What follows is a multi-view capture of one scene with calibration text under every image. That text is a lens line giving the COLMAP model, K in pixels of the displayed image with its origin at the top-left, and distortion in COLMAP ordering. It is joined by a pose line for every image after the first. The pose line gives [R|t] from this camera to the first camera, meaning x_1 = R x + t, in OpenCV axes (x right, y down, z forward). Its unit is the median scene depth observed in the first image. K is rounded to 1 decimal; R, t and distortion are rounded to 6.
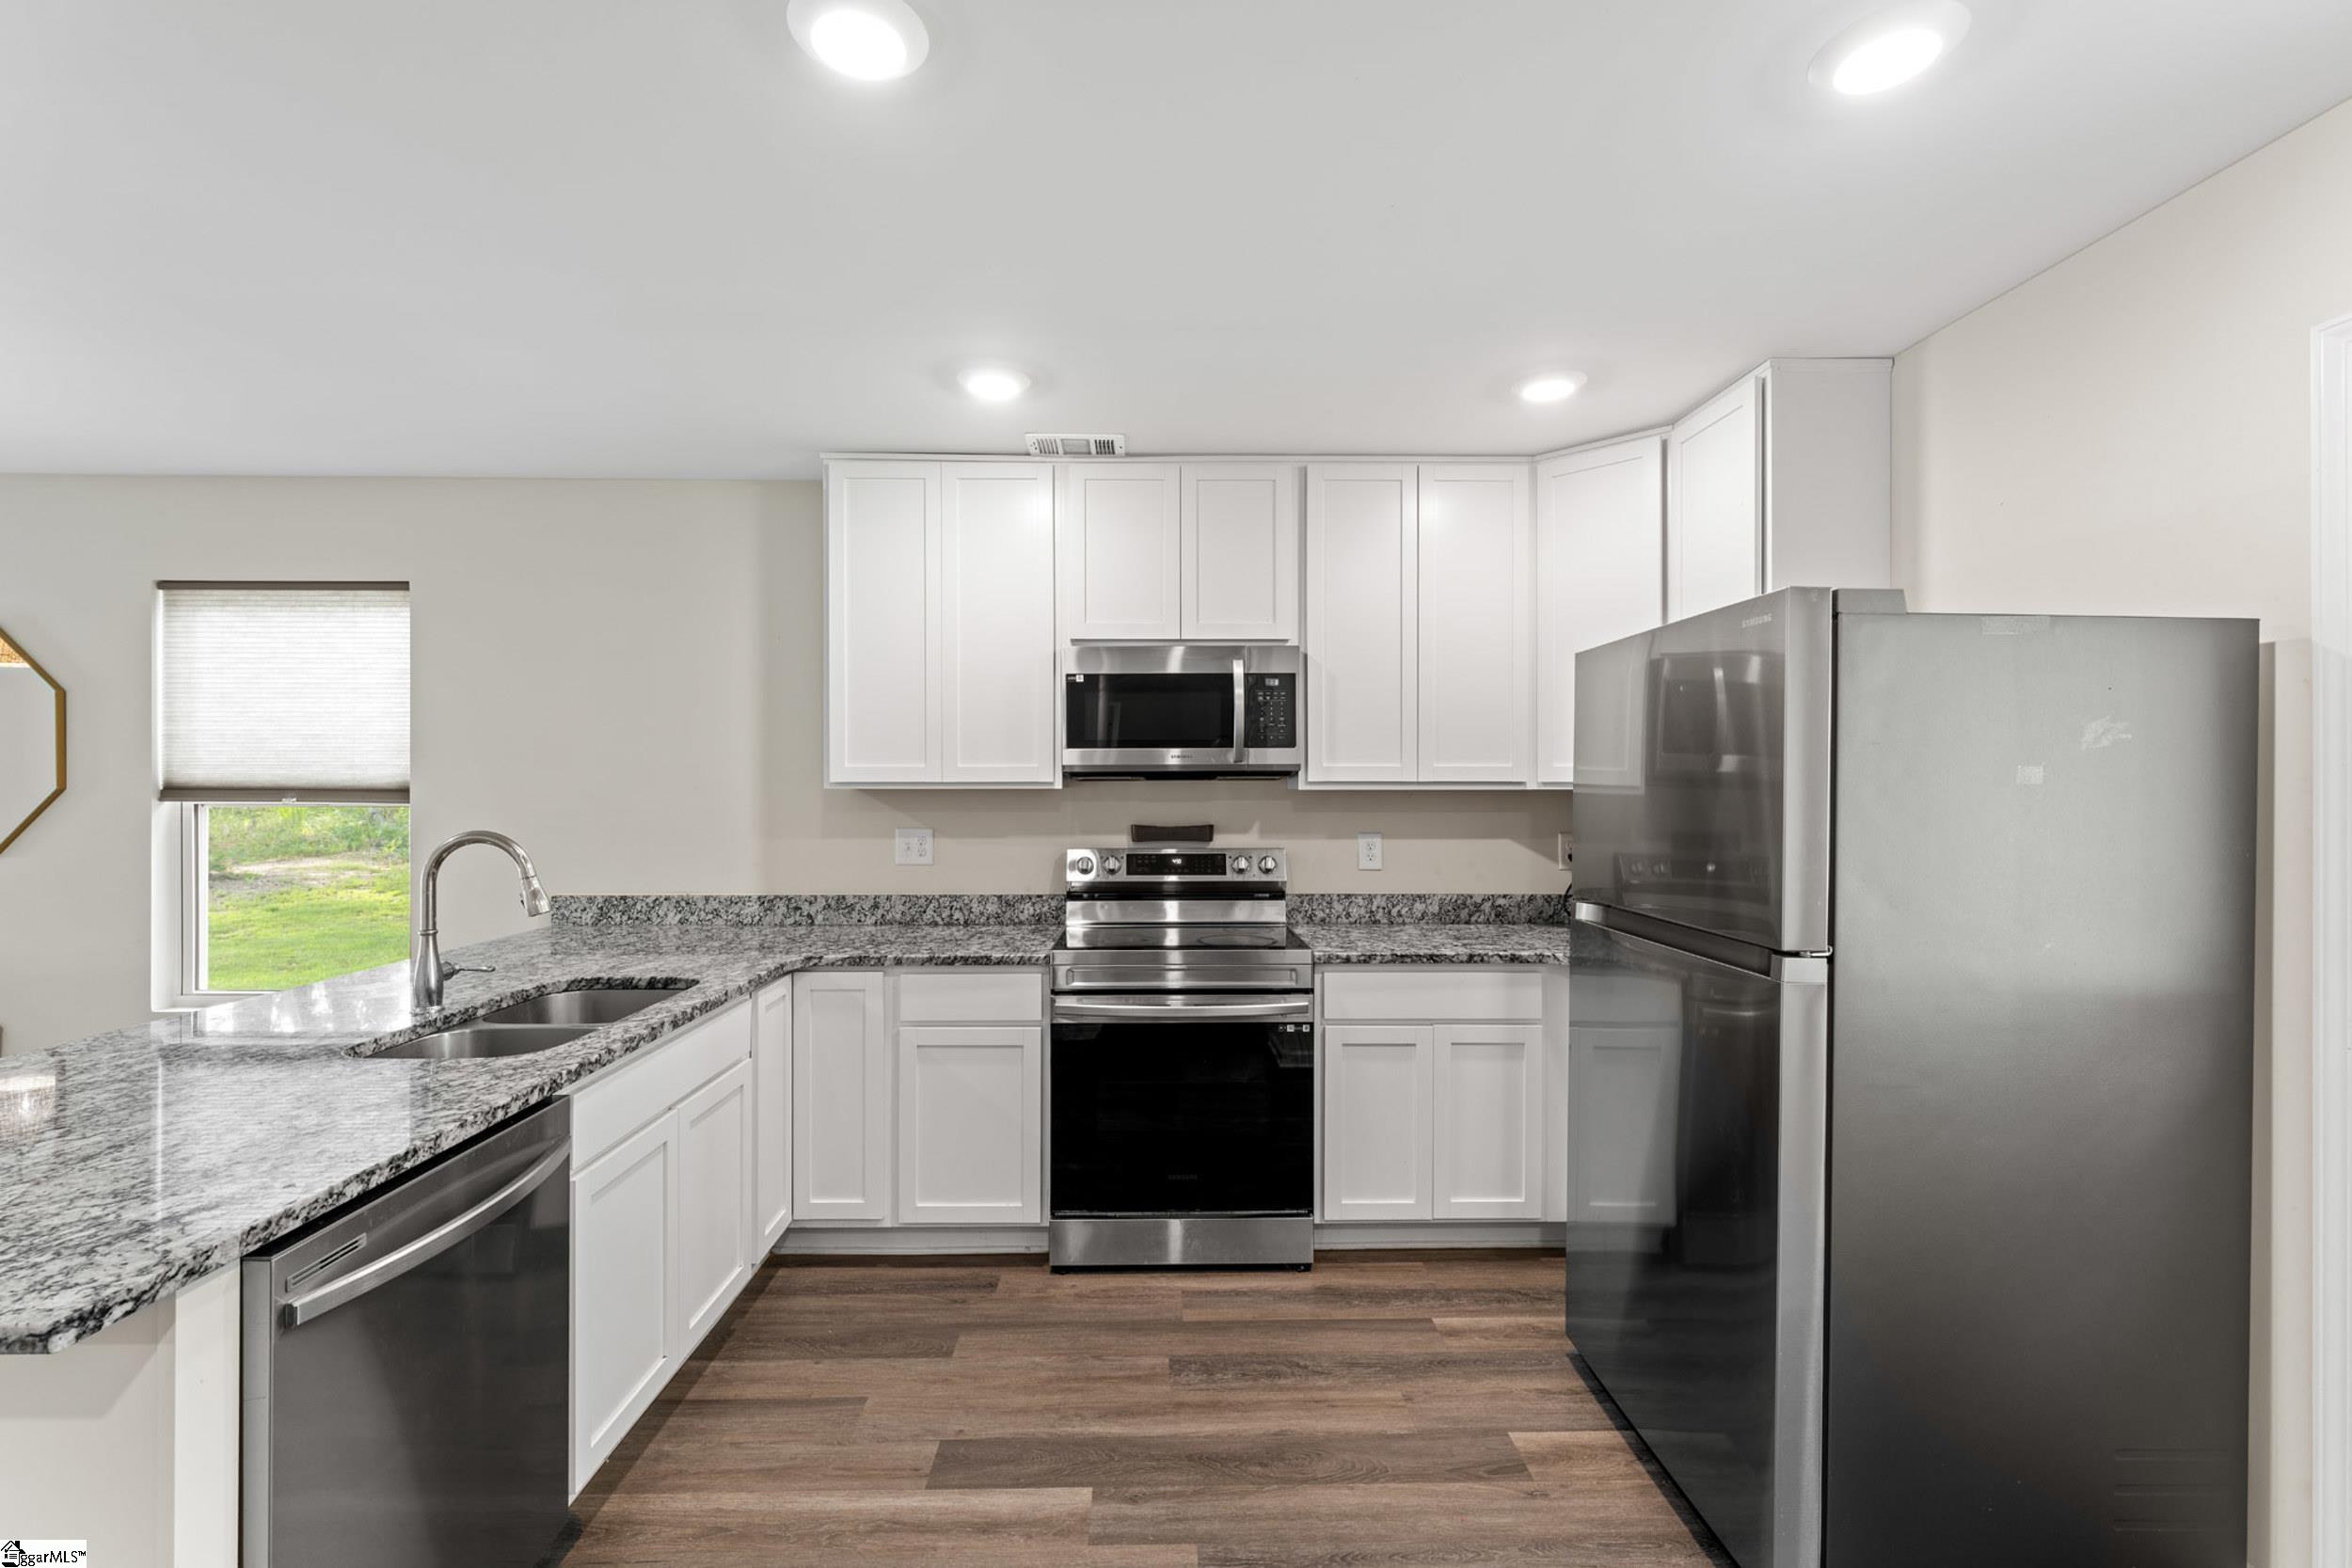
lens RADIAL K [[1004.5, 0, 1176.9], [0, 1004.5, 785.4], [0, 0, 1]] dist [0.000126, -0.000235]
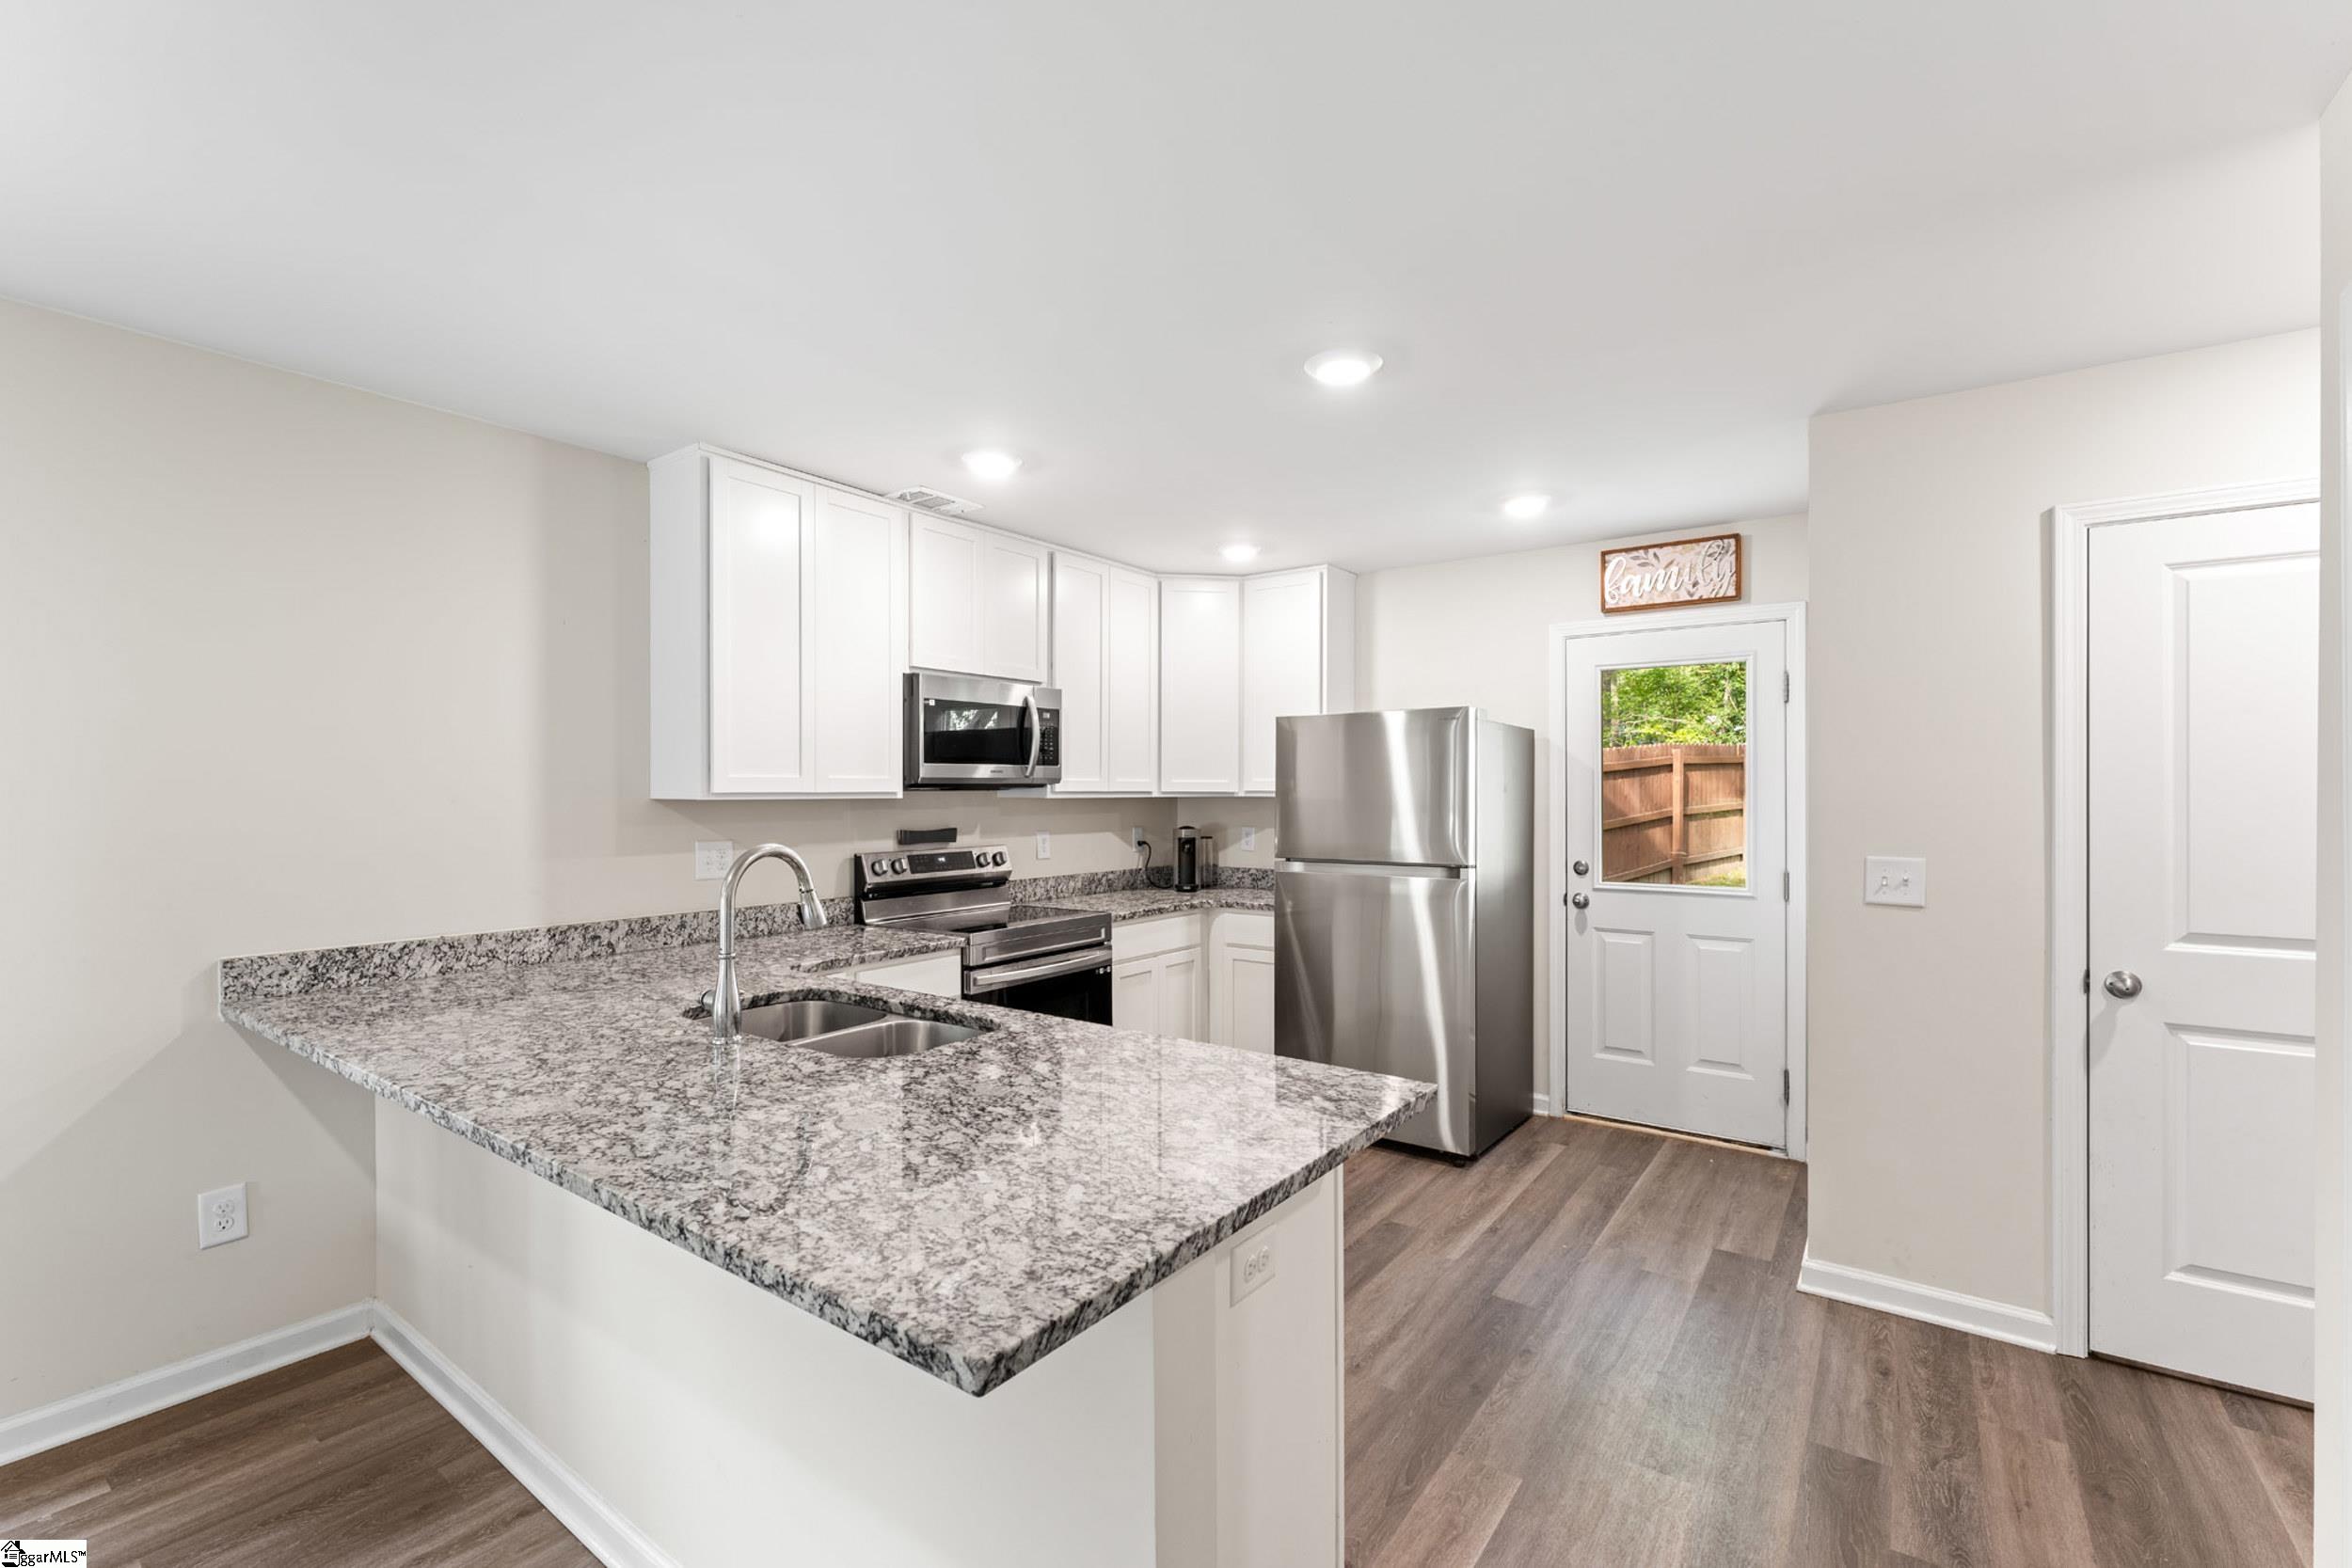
lens RADIAL K [[1004.5, 0, 1174.6], [0, 1004.5, 792.7], [0, 0, 1]] dist [0.000126, -0.000235]
pose [[0.606667, -0.001992, 0.794954, -0.769983], [0.004031, 0.999992, -0.000570, -0.000939], [-0.794946, 0.003550, 0.606670, 0.070138]]
